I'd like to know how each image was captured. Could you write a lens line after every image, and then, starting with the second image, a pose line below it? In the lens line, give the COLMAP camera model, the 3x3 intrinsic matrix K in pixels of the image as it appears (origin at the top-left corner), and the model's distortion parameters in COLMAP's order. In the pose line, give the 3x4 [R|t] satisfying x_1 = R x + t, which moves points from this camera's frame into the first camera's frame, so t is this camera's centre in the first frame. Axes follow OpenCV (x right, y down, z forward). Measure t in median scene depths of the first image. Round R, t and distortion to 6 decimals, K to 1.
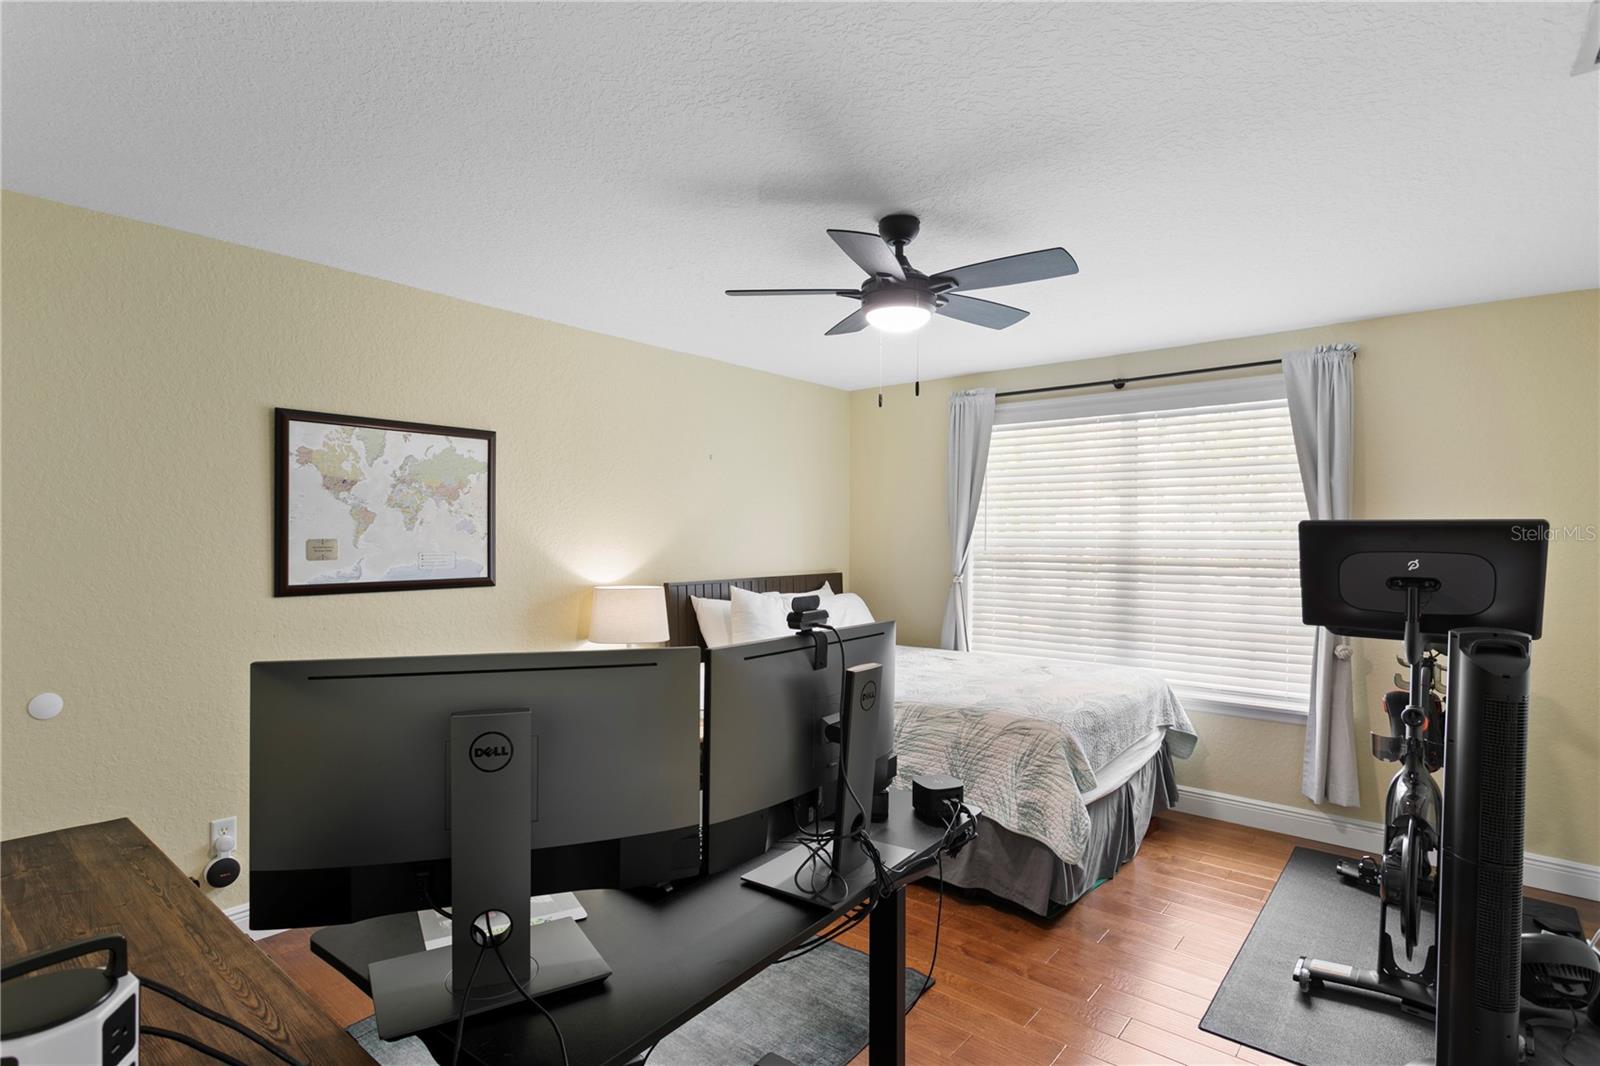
lens RADIAL K [[845.3, 0, 802.0], [0, 845.3, 541.2], [0, 0, 1]] dist [0.002550, 0.000431]
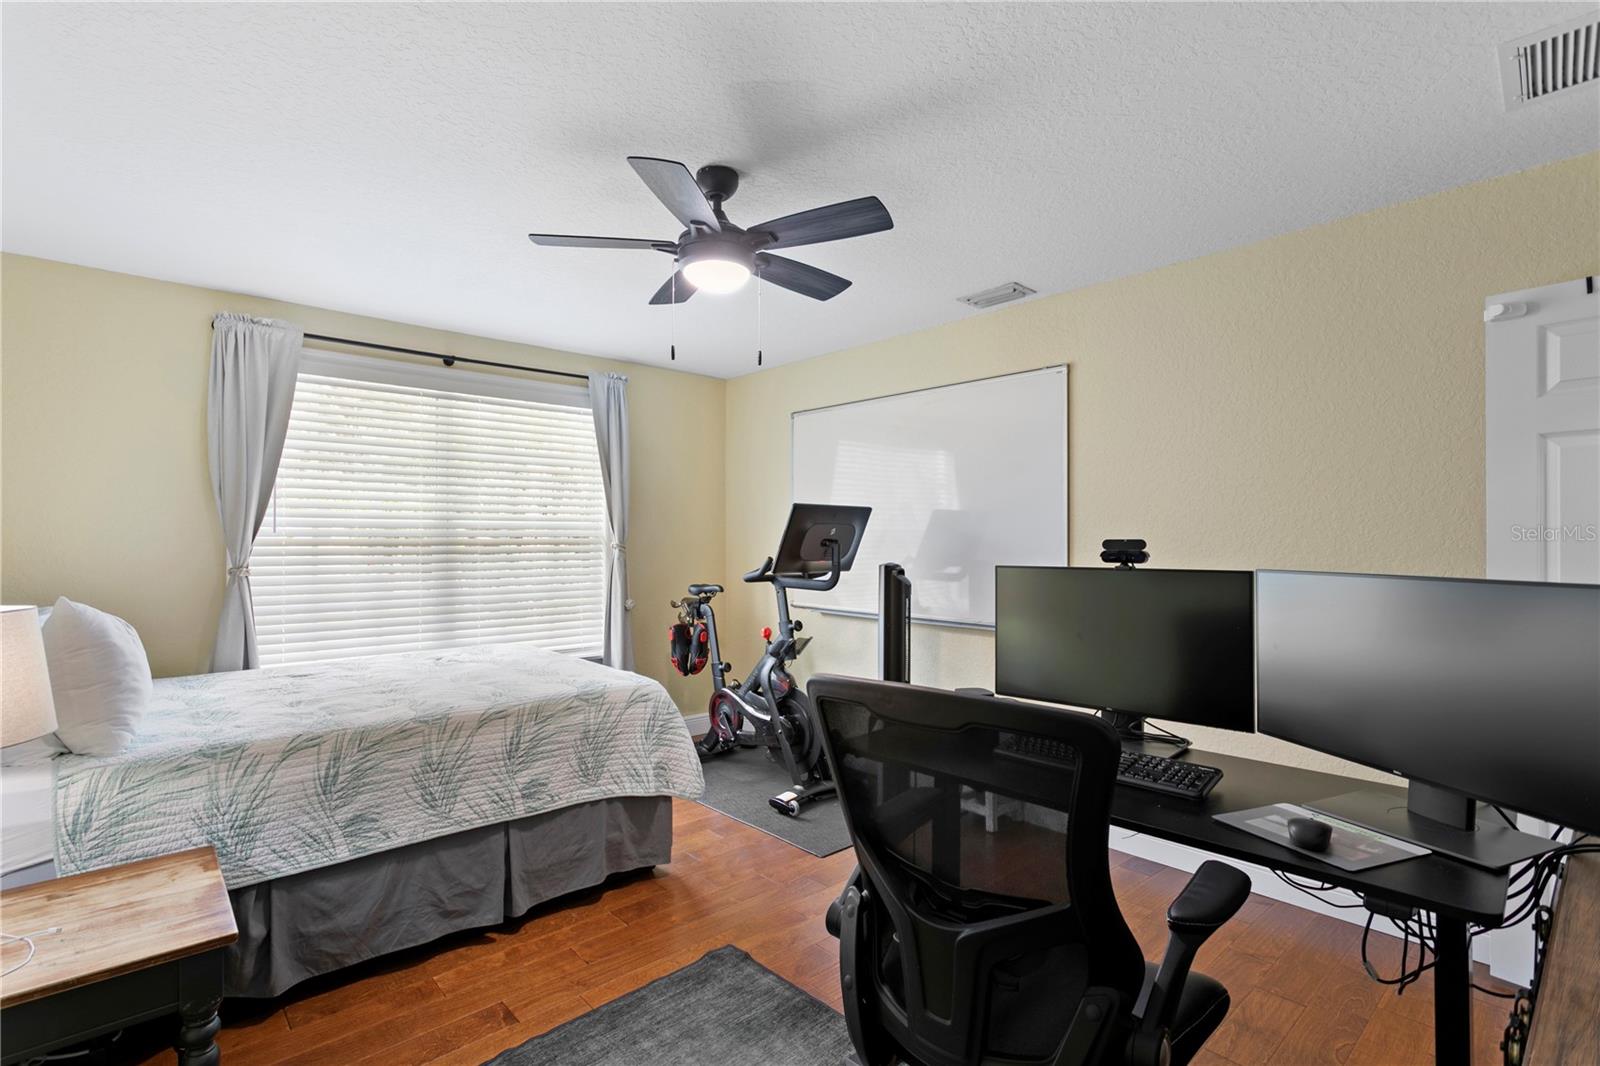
lens RADIAL K [[755.9, 0, 801.5], [0, 755.9, 532.6], [0, 0, 1]] dist [-0.000835, -0.000788]
pose [[0.129154, 0.003004, 0.991620, -0.948485], [0.007238, 0.999966, -0.003972, 0.041921], [-0.991598, 0.007691, 0.129128, 1.039845]]
